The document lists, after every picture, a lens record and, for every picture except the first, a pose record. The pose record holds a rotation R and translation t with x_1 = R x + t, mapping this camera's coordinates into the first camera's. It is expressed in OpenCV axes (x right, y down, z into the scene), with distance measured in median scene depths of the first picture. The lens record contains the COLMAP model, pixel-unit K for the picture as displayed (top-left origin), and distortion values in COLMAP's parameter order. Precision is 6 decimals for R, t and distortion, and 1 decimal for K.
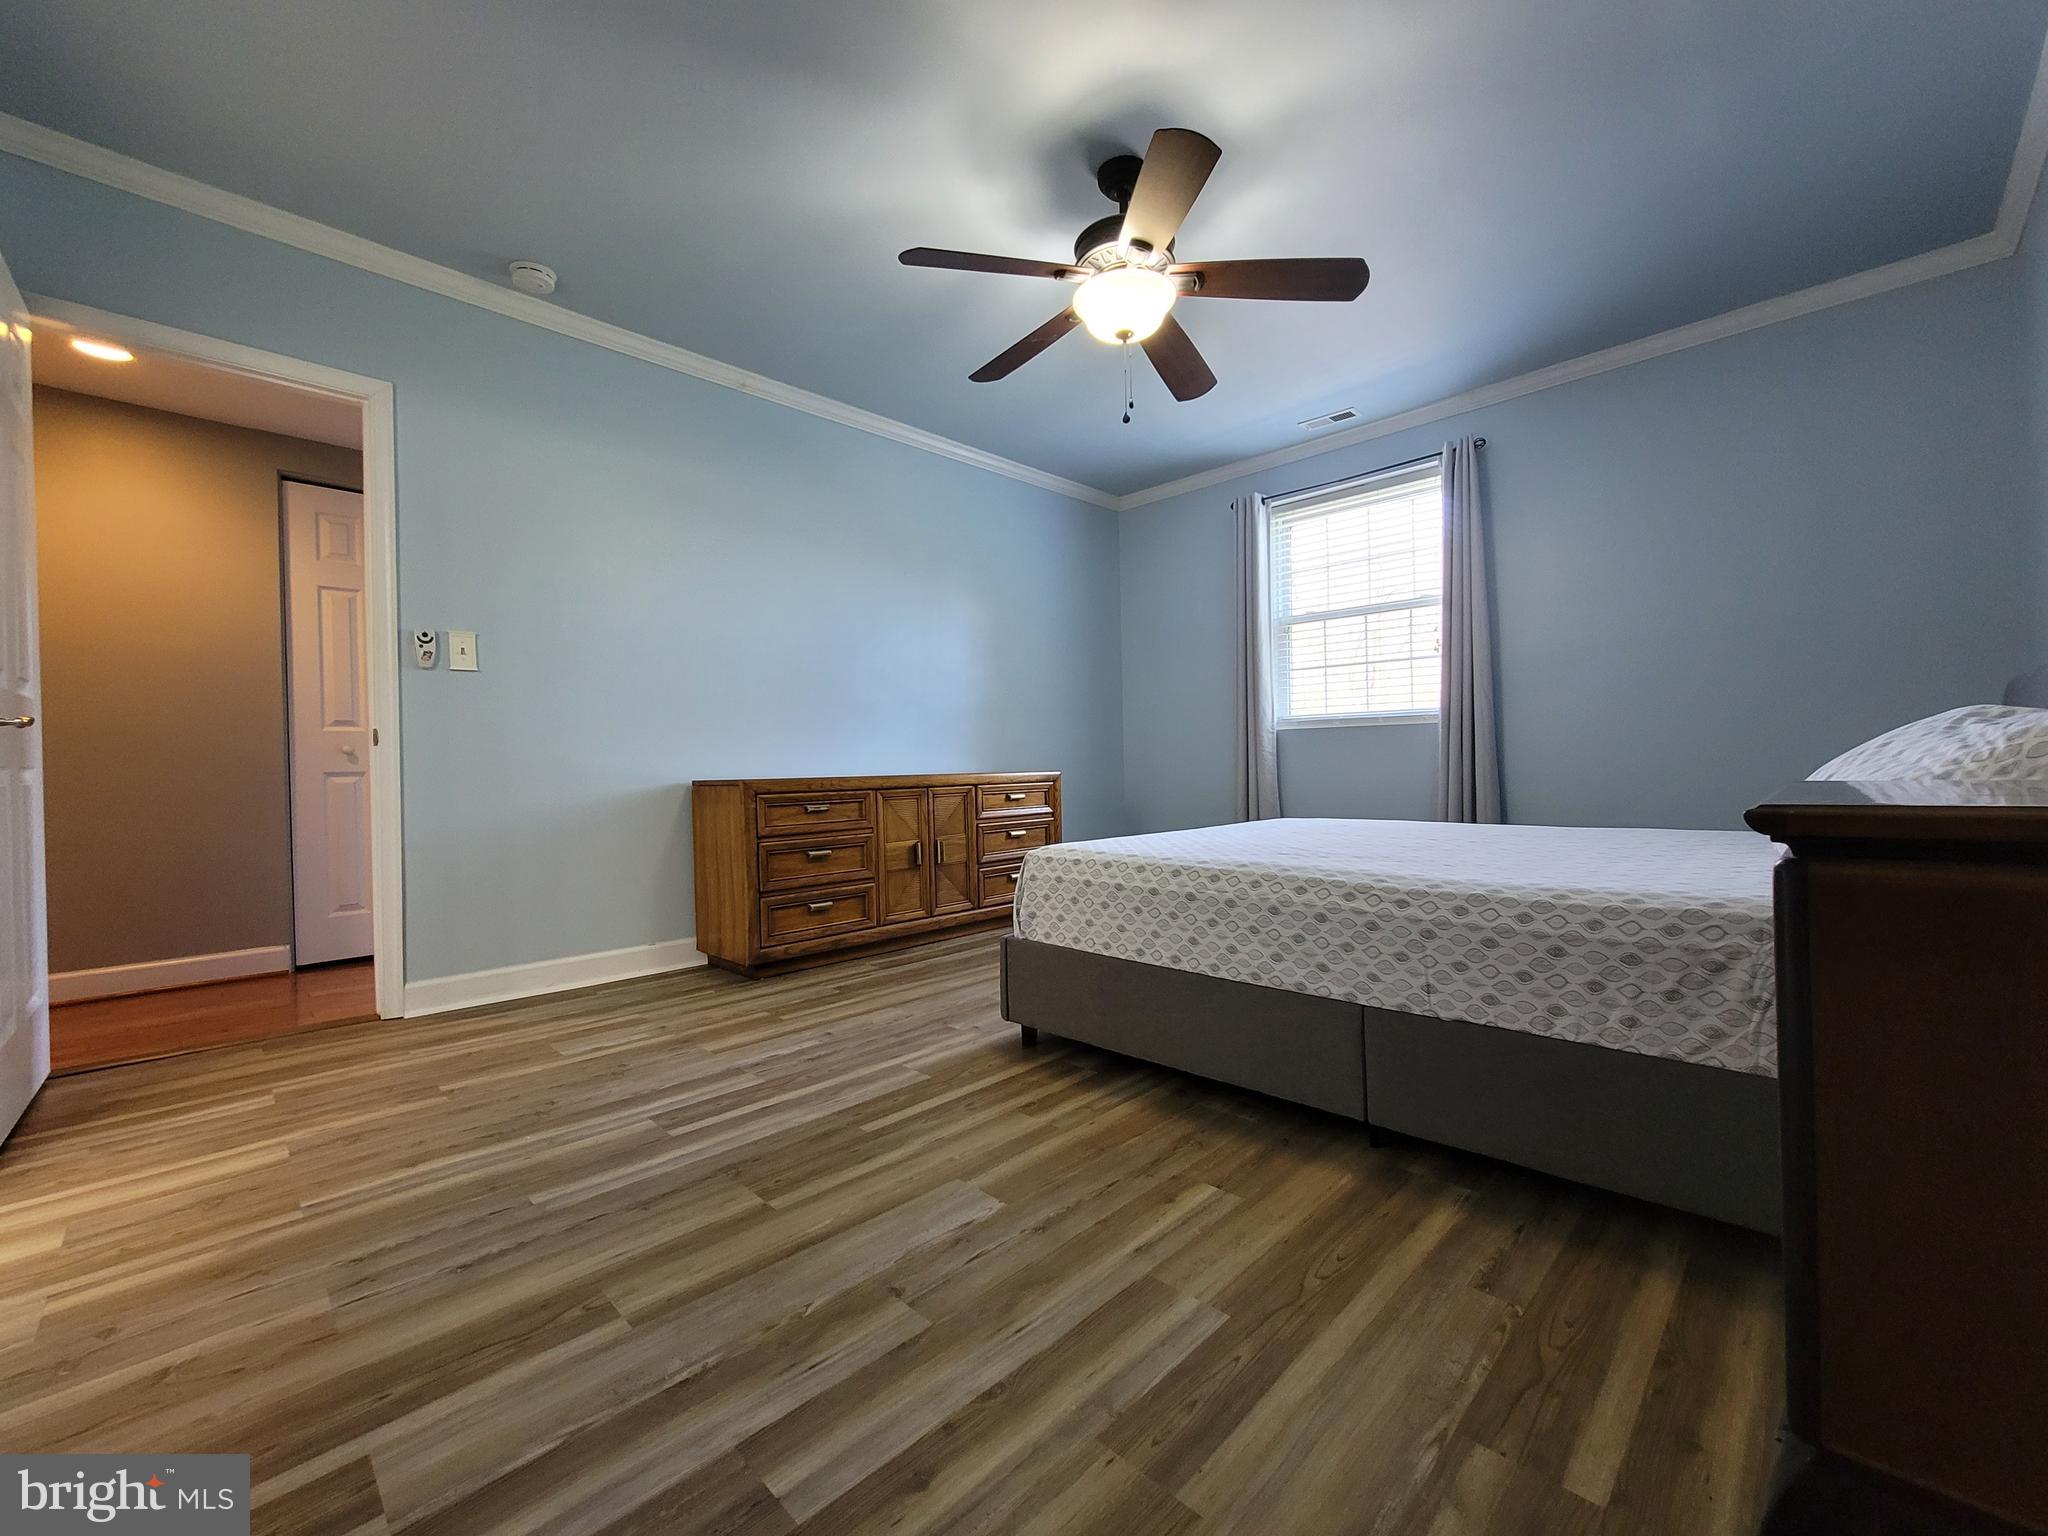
lens RADIAL K [[835.0, 0, 1021.1], [0, 835.0, 765.6], [0, 0, 1]] dist [-0.006563, 0.004440]
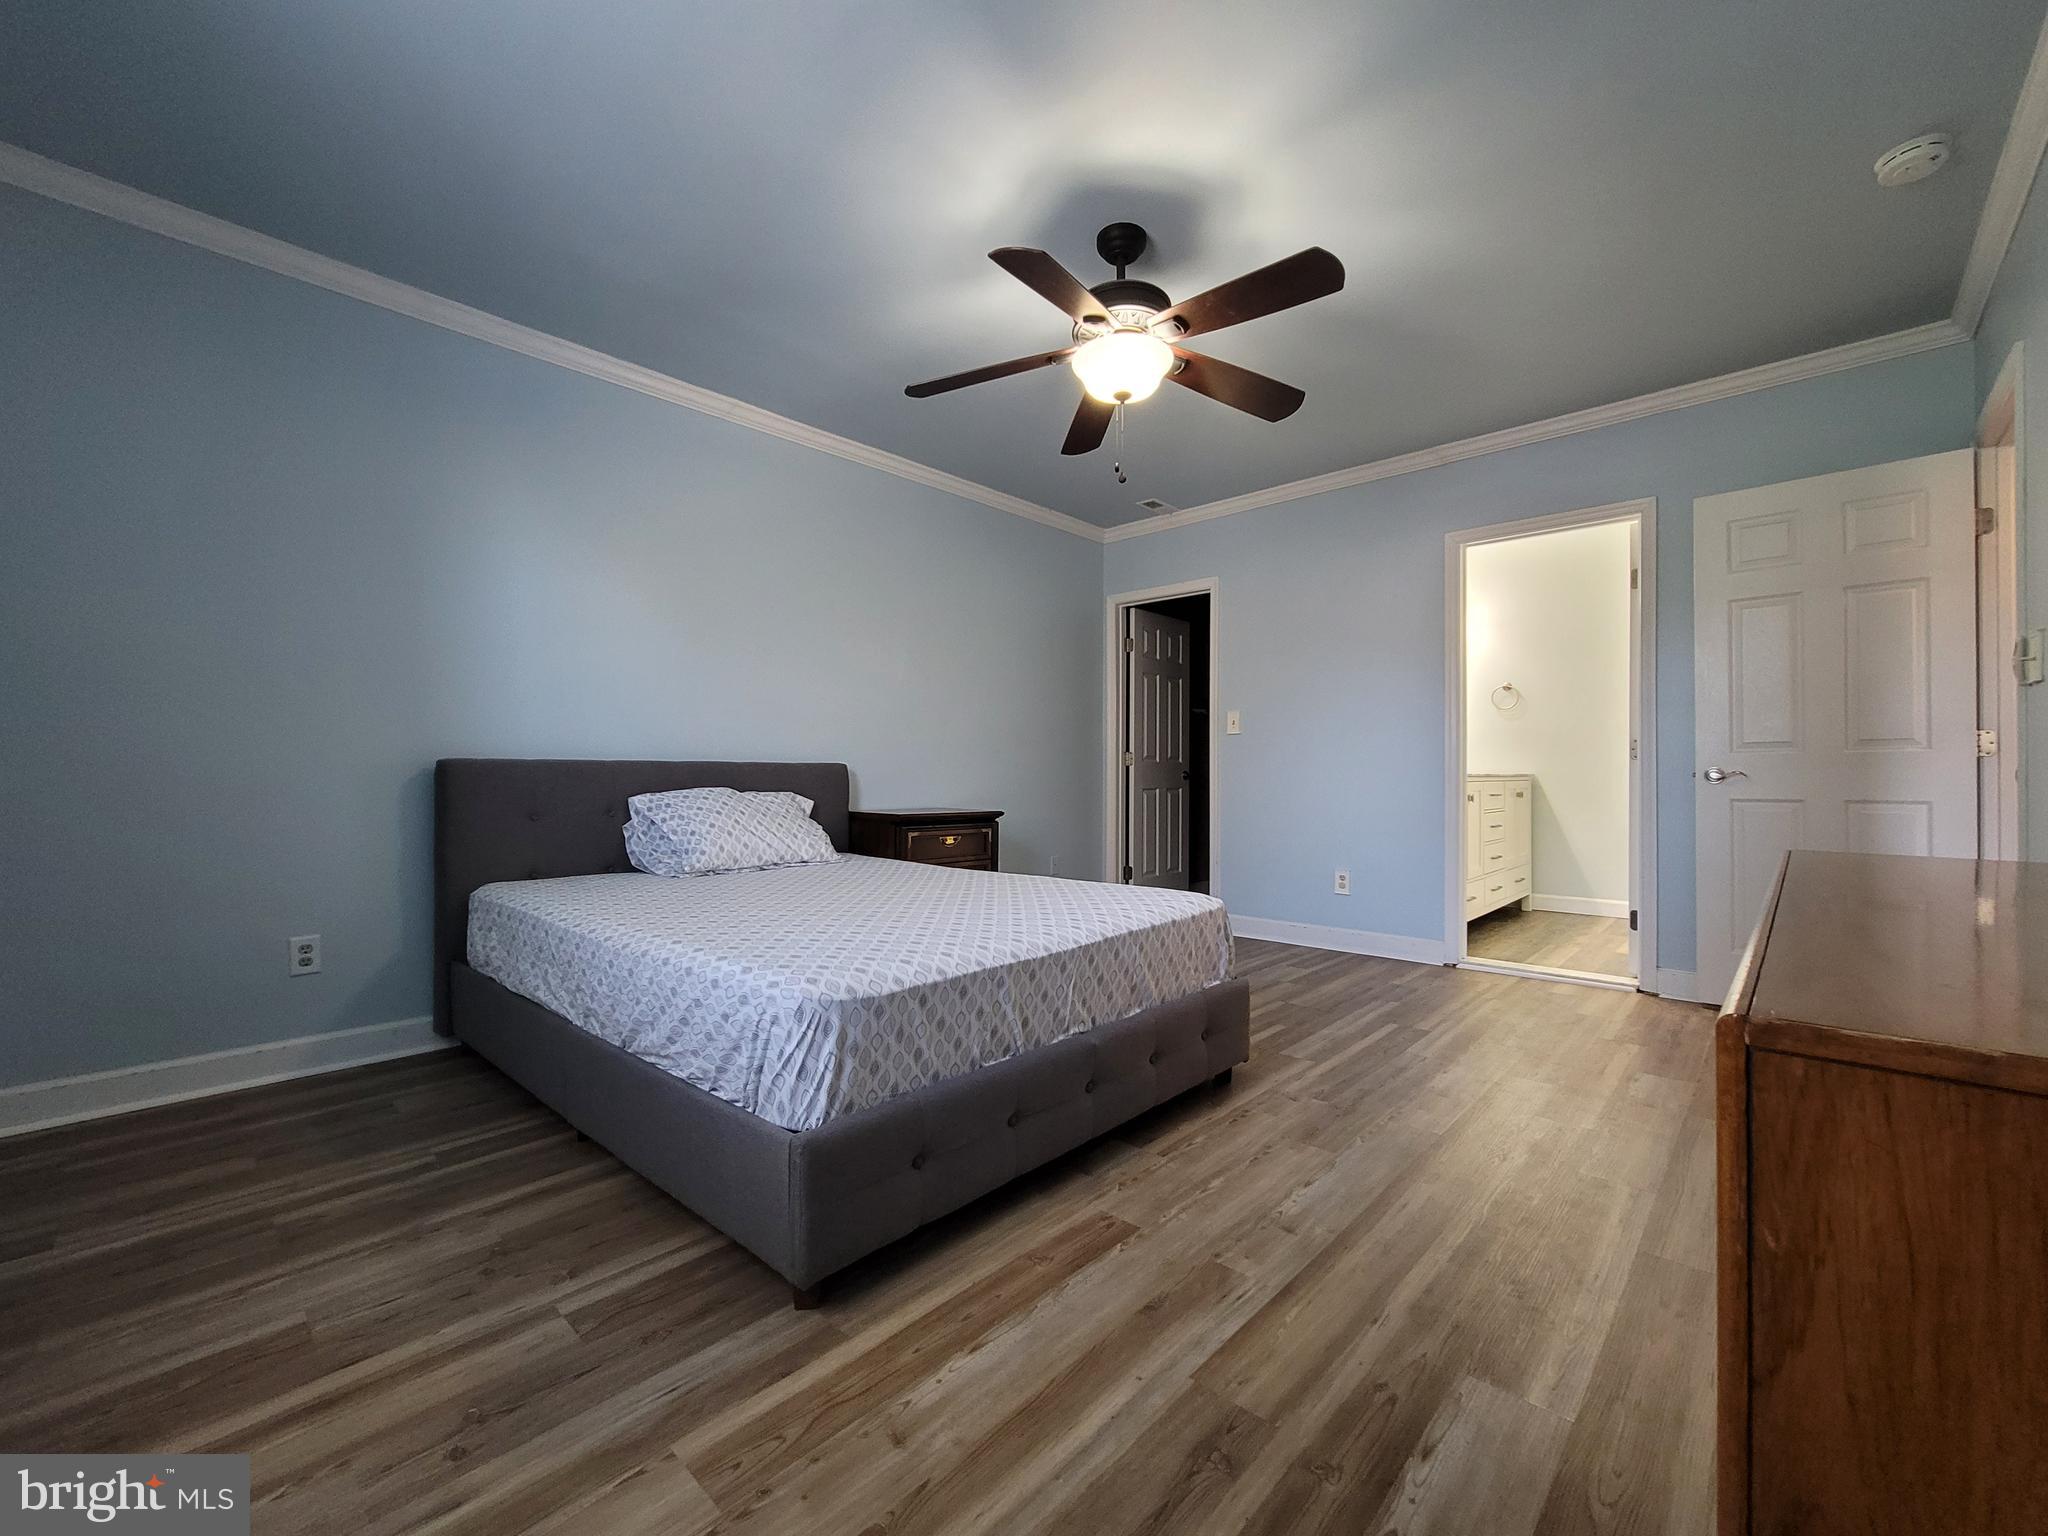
lens RADIAL K [[835.0, 0, 1017.9], [0, 835.0, 767.4], [0, 0, 1]] dist [-0.006563, 0.004440]
pose [[-0.999346, 0.019564, -0.030422, 0.377313], [0.019779, 0.999781, -0.006787, -0.079346], [0.030282, -0.007384, -0.999514, 2.637207]]
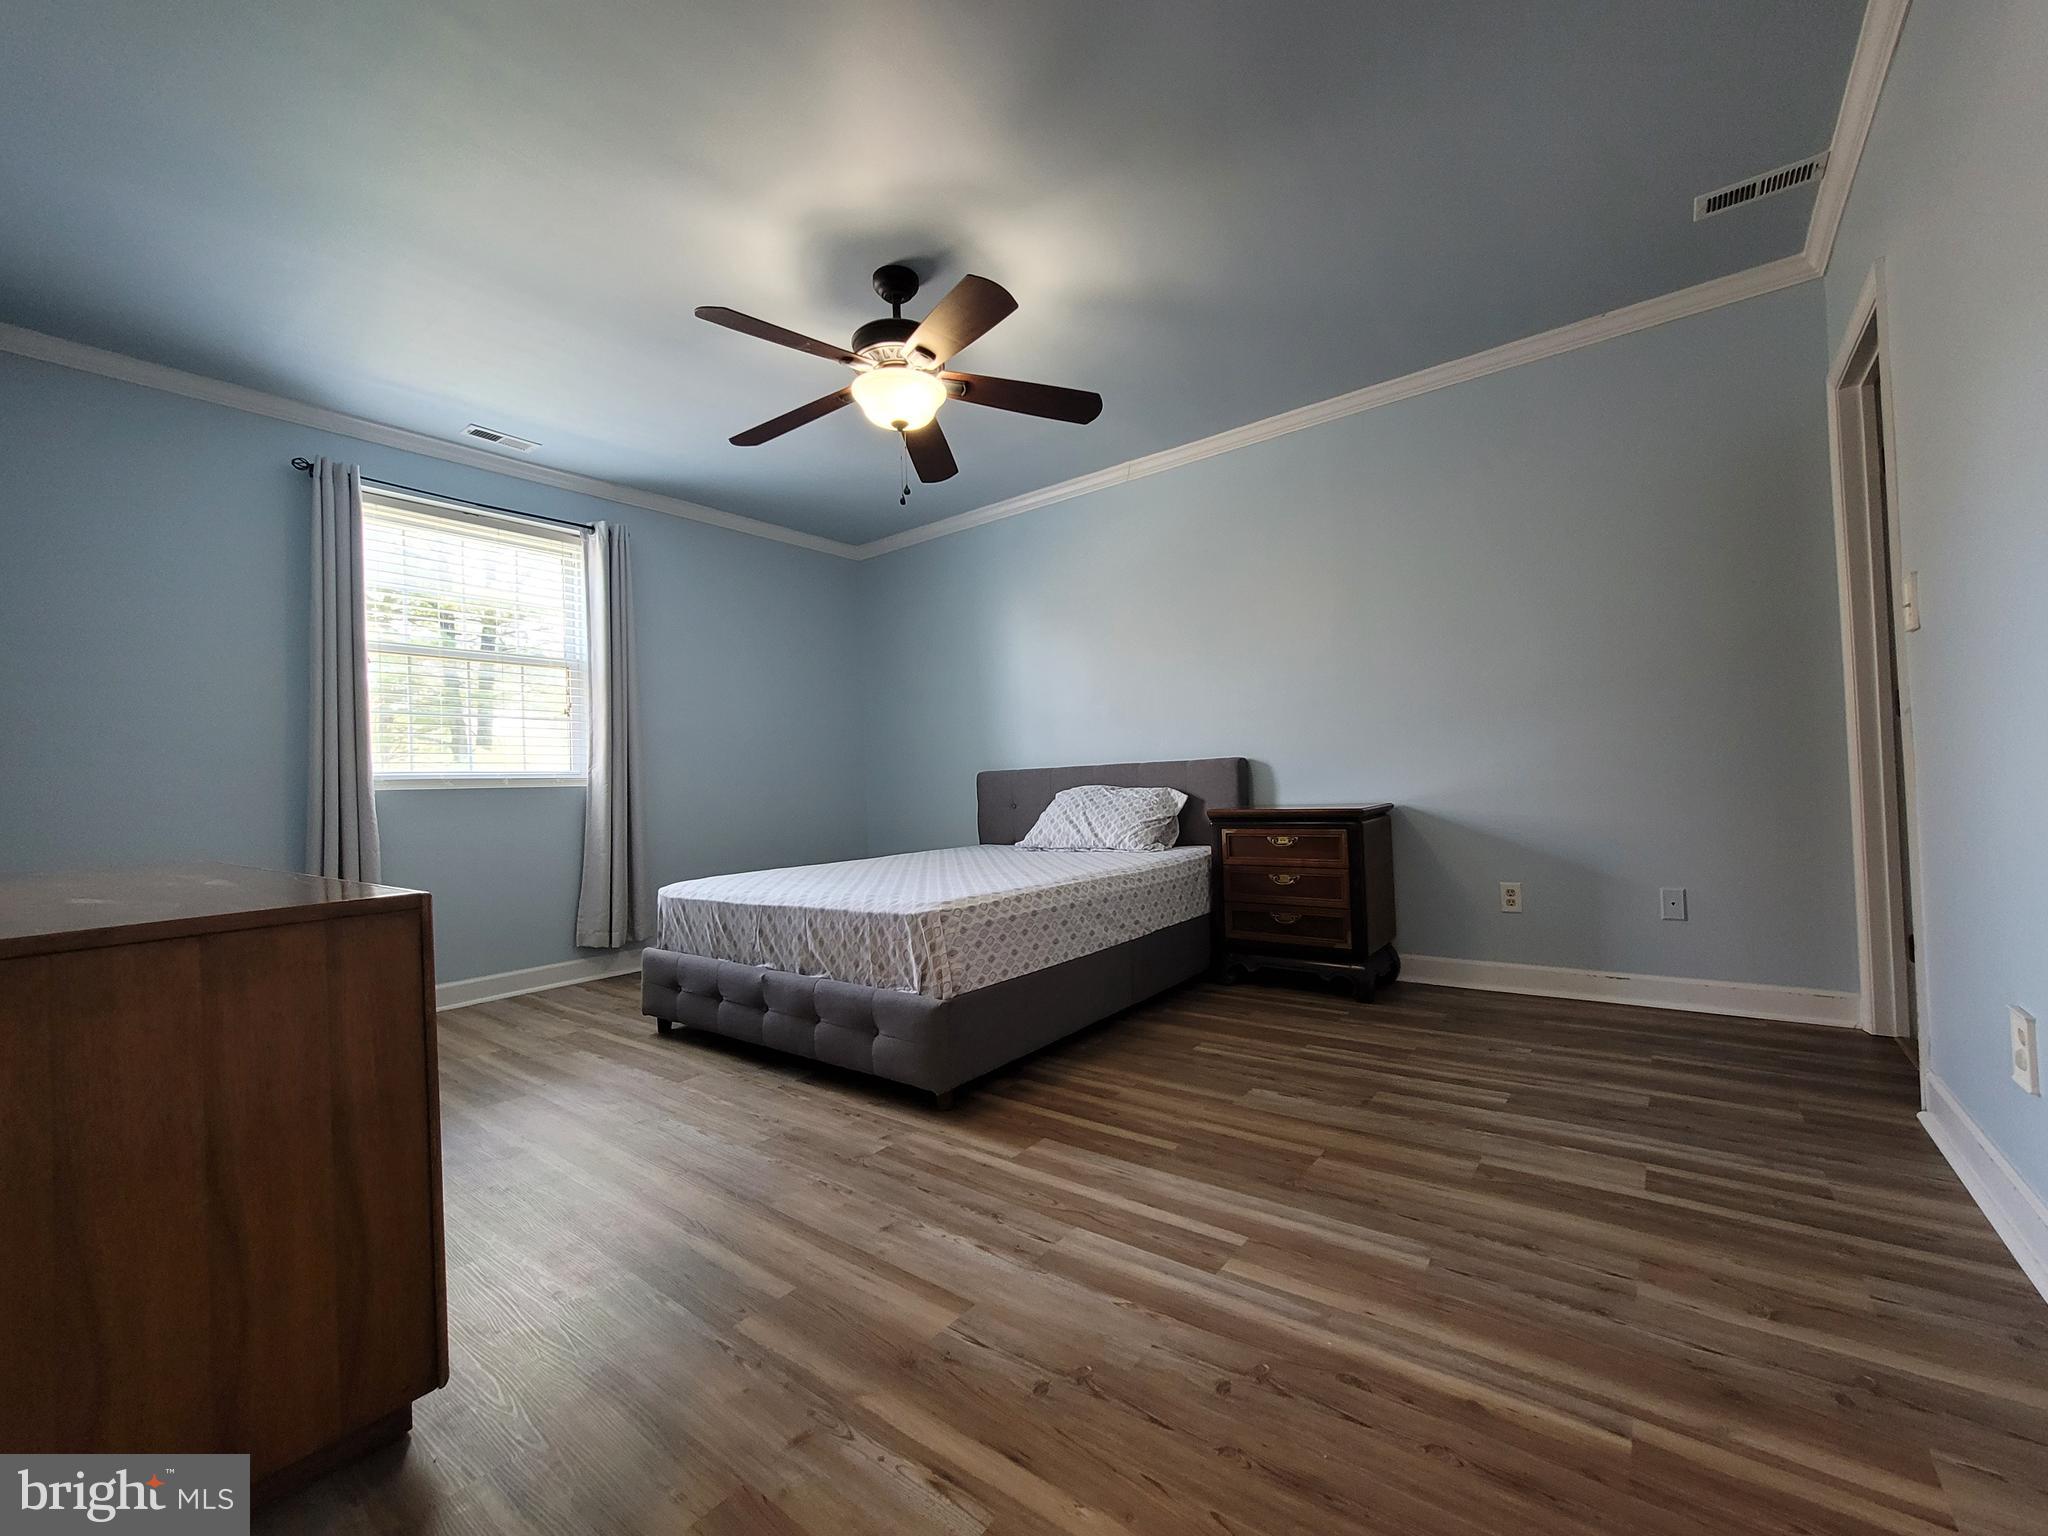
lens RADIAL K [[835.0, 0, 1033.2], [0, 835.0, 768.6], [0, 0, 1]] dist [-0.006563, 0.004440]
pose [[-0.128261, 0.045923, 0.990677, -1.256728], [0.041995, 0.998283, -0.040838, -0.020333], [-0.990851, 0.036366, -0.129969, 1.298215]]
